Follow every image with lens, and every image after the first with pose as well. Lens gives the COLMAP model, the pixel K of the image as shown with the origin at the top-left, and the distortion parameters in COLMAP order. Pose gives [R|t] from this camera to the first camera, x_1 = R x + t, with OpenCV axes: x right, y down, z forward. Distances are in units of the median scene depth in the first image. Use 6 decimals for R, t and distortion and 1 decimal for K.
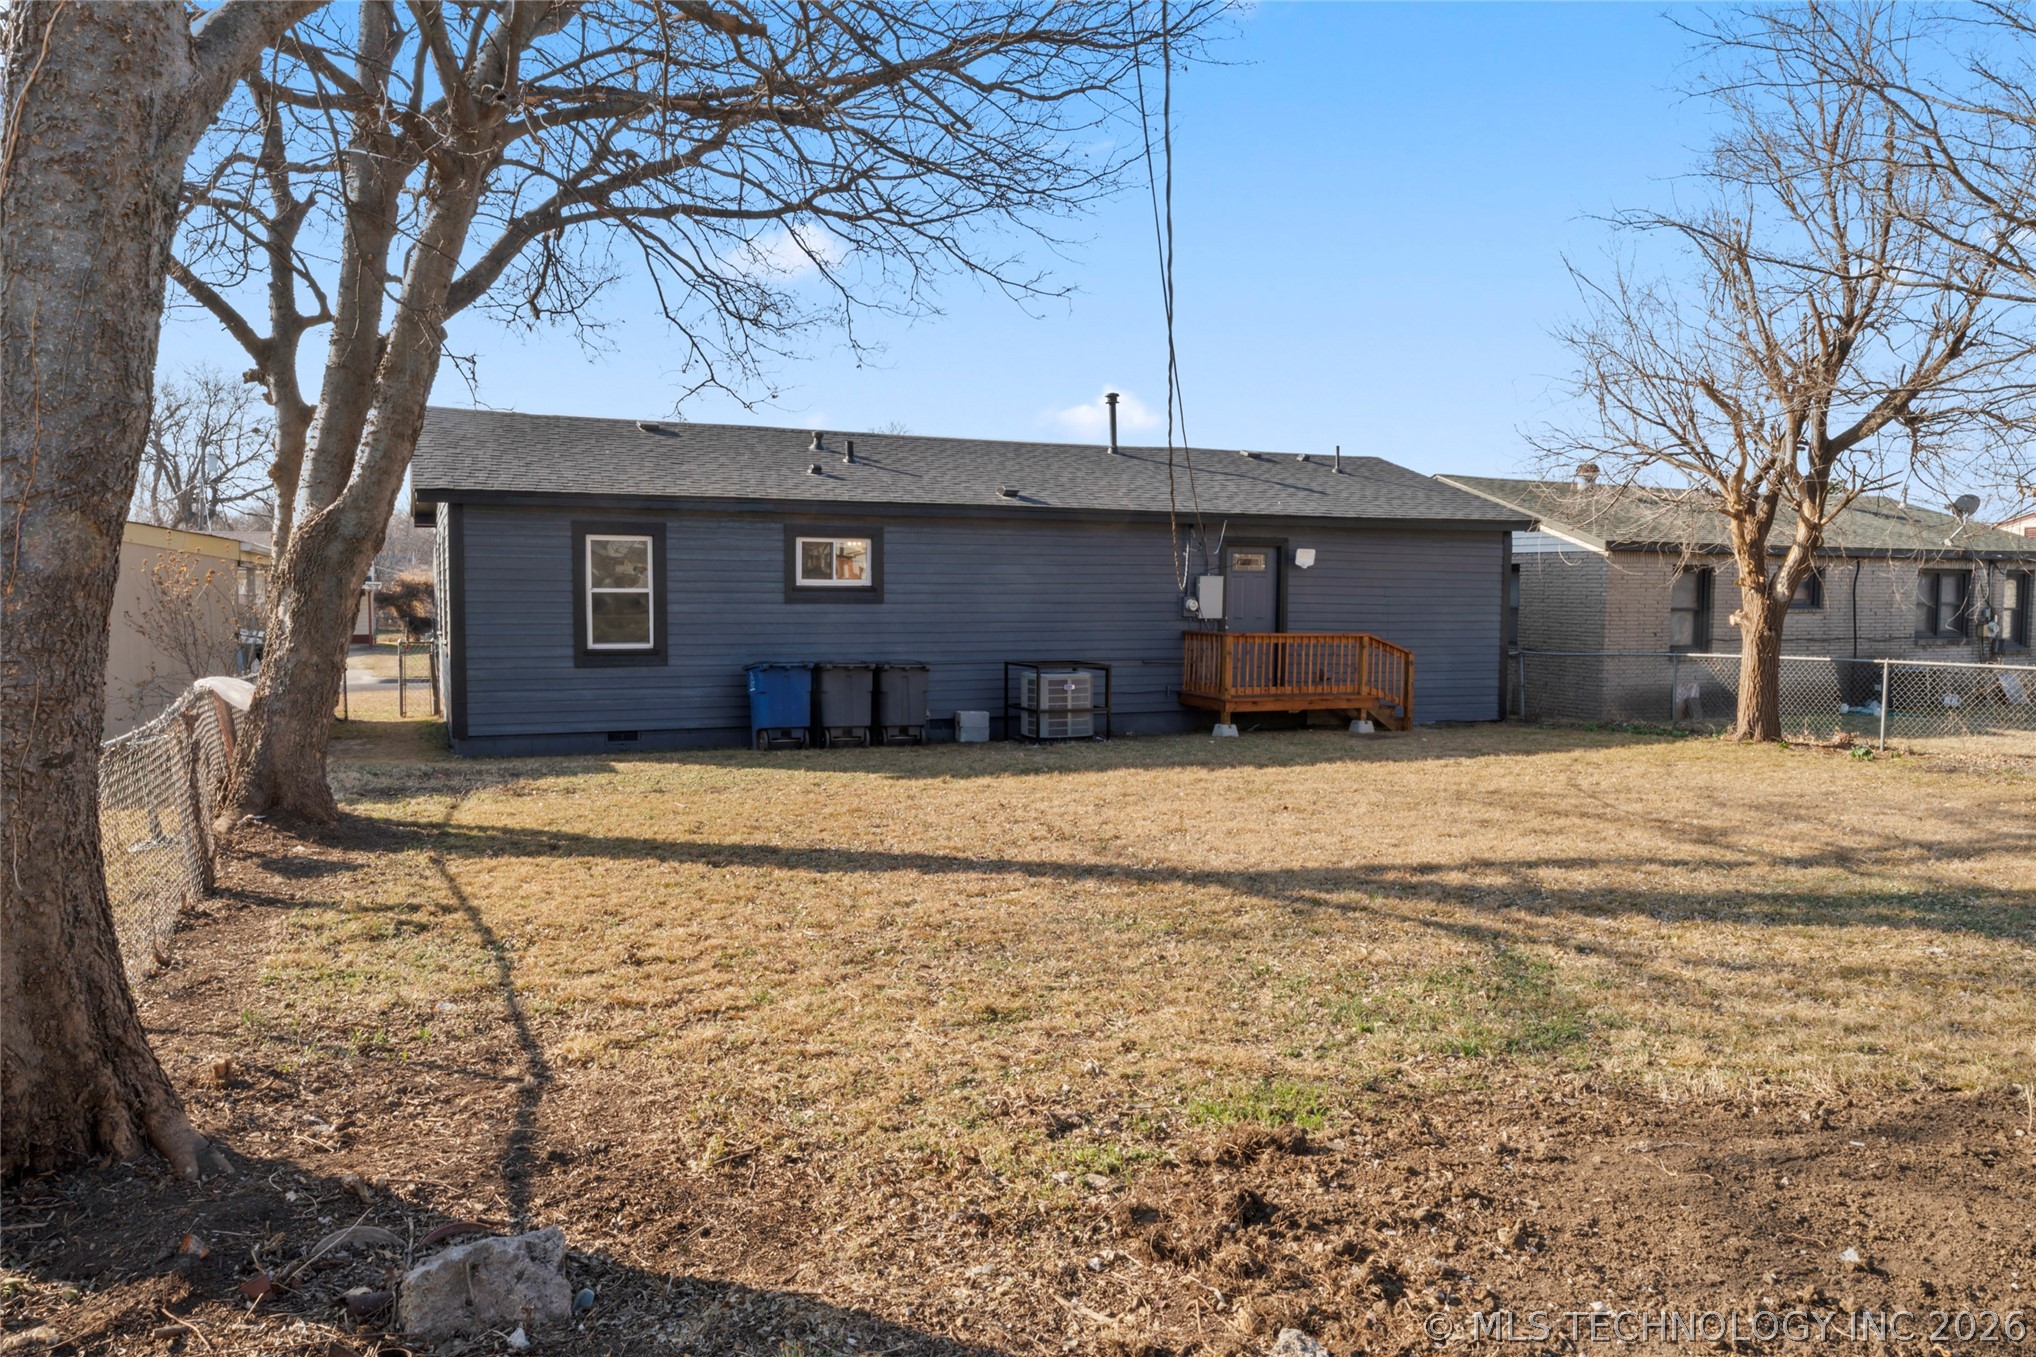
lens RADIAL K [[1386.7, 0, 1018.0], [0, 1386.7, 678.5], [0, 0, 1]] dist [0.004561, 0.001821]
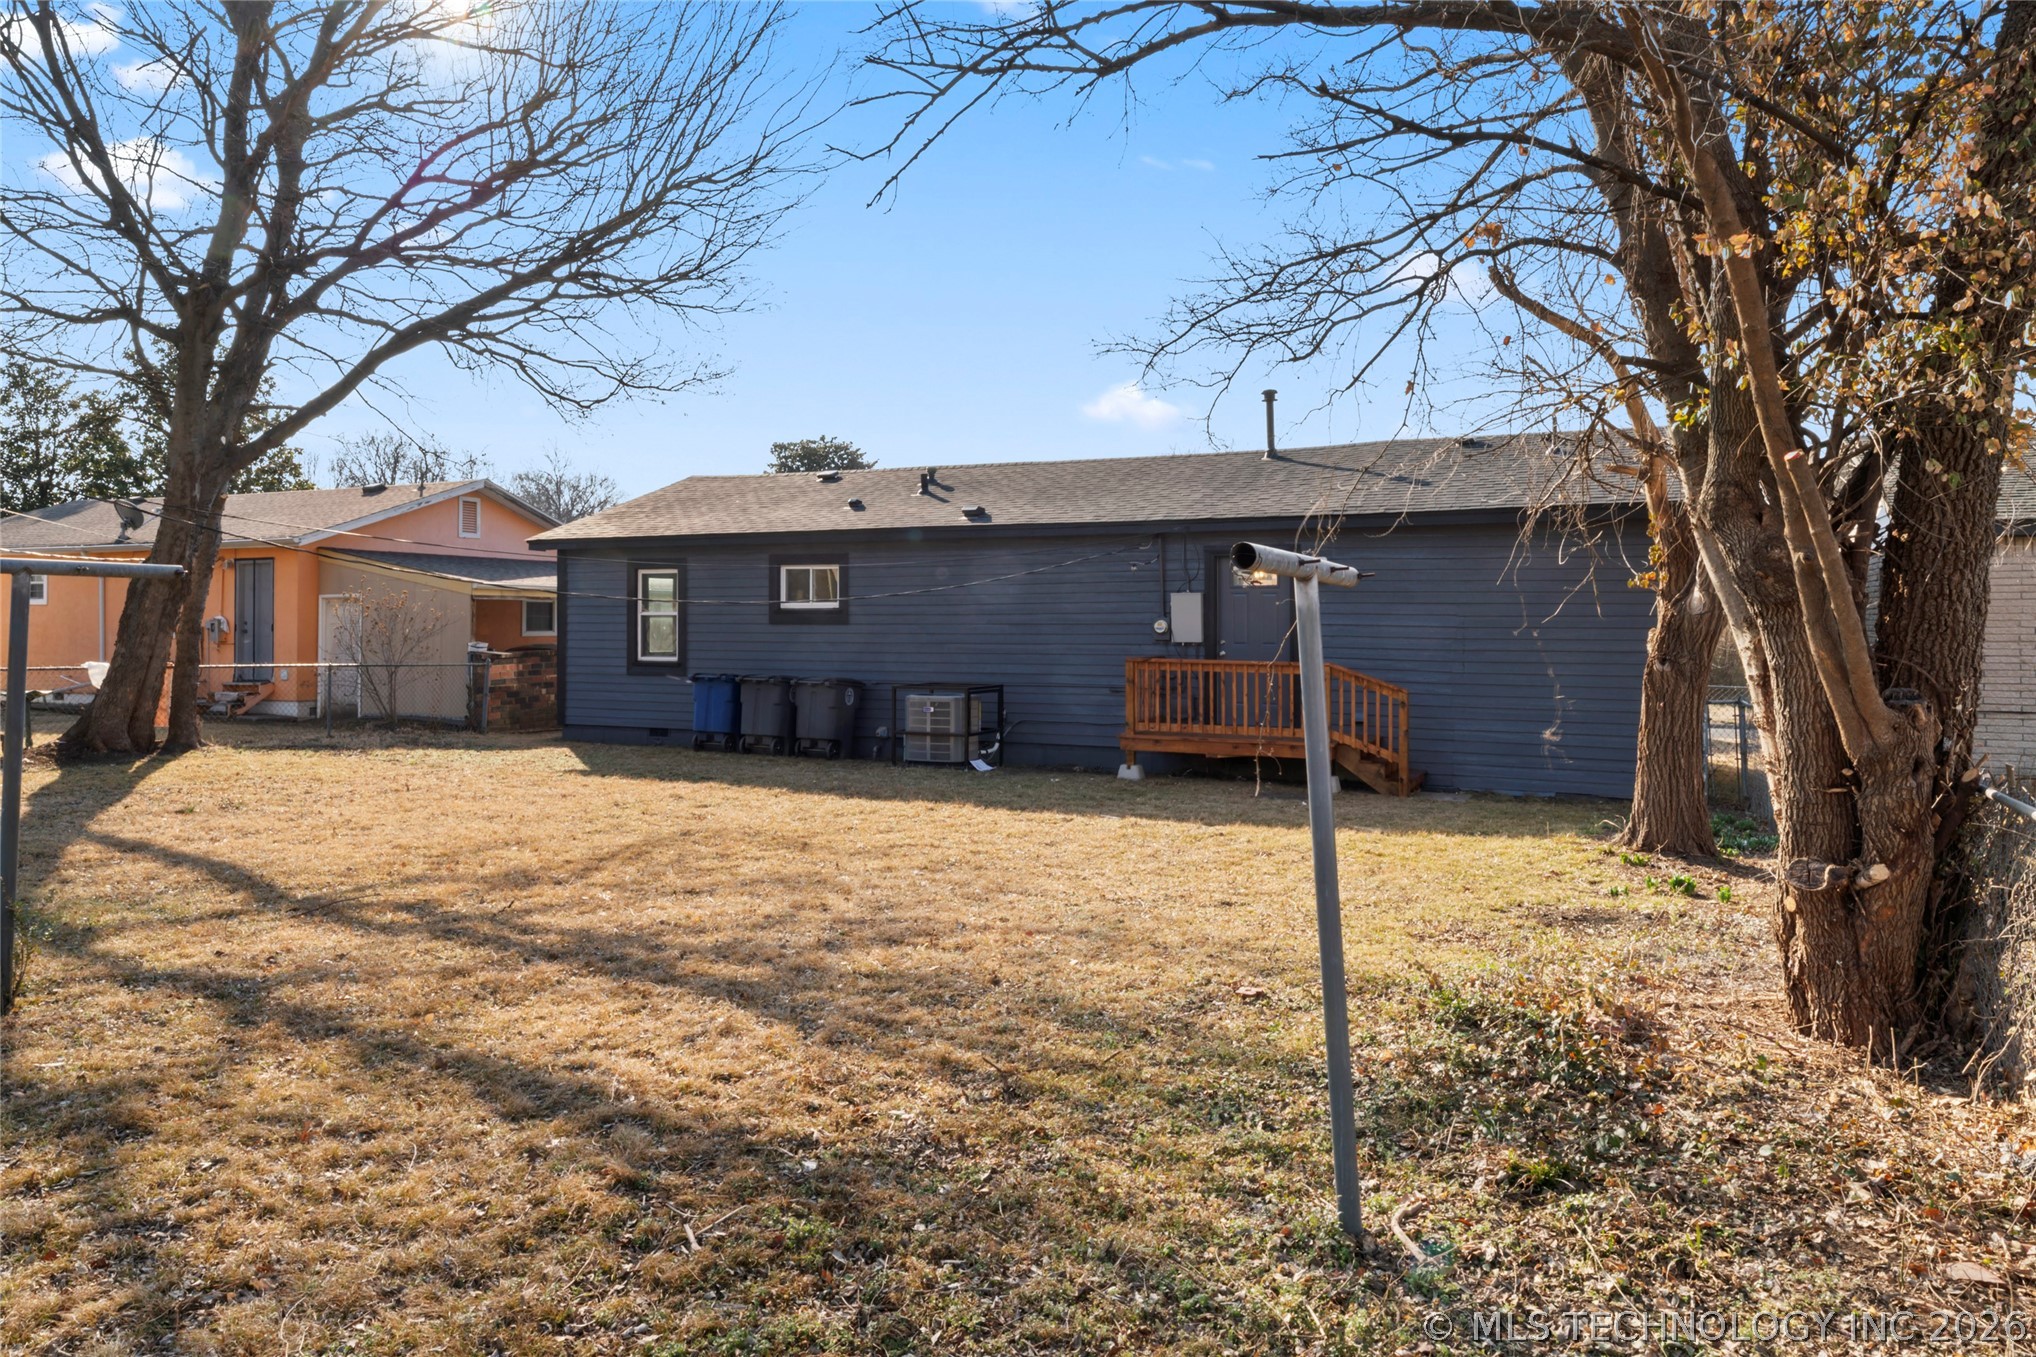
lens RADIAL K [[1366.5, 0, 1010.5], [0, 1366.5, 603.4], [0, 0, 1]] dist [-0.002909, -0.000277]
pose [[0.661736, -0.015974, -0.749567, 0.772934], [-0.047496, 0.996872, -0.063174, -0.009858], [0.748231, 0.077406, 0.658907, 0.400094]]
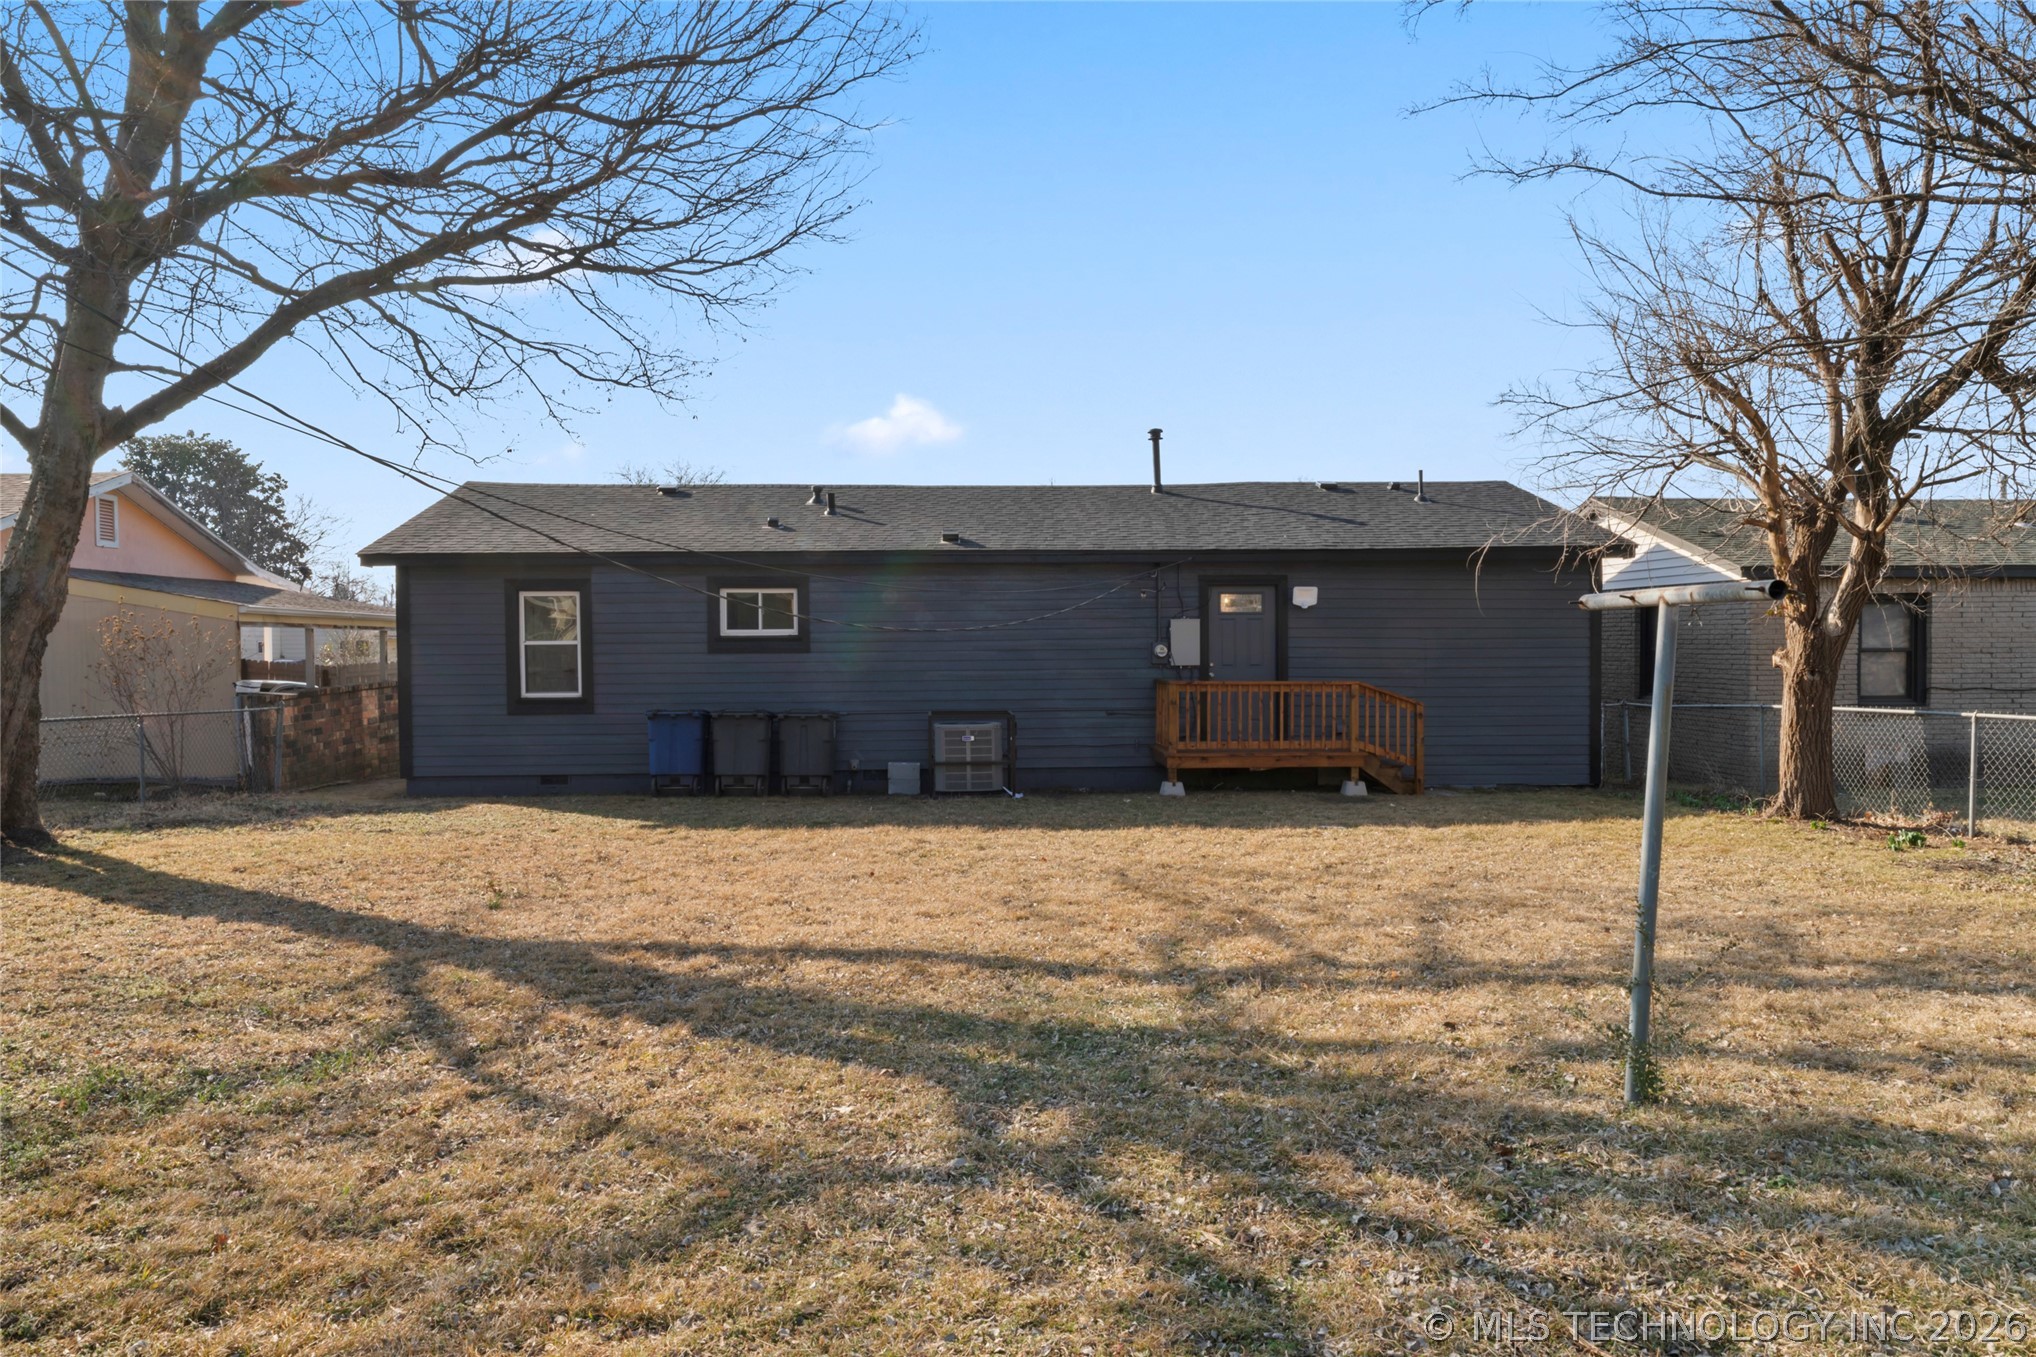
lens RADIAL K [[1336.2, 0, 1018.0], [0, 1336.2, 678.5], [0, 0, 1]] dist [0.007224, 0.001230]
pose [[0.936230, -0.005347, -0.351347, 0.381237], [-0.008710, 0.999224, -0.038416, 0.000176], [0.351279, 0.039027, 0.935457, 0.152921]]
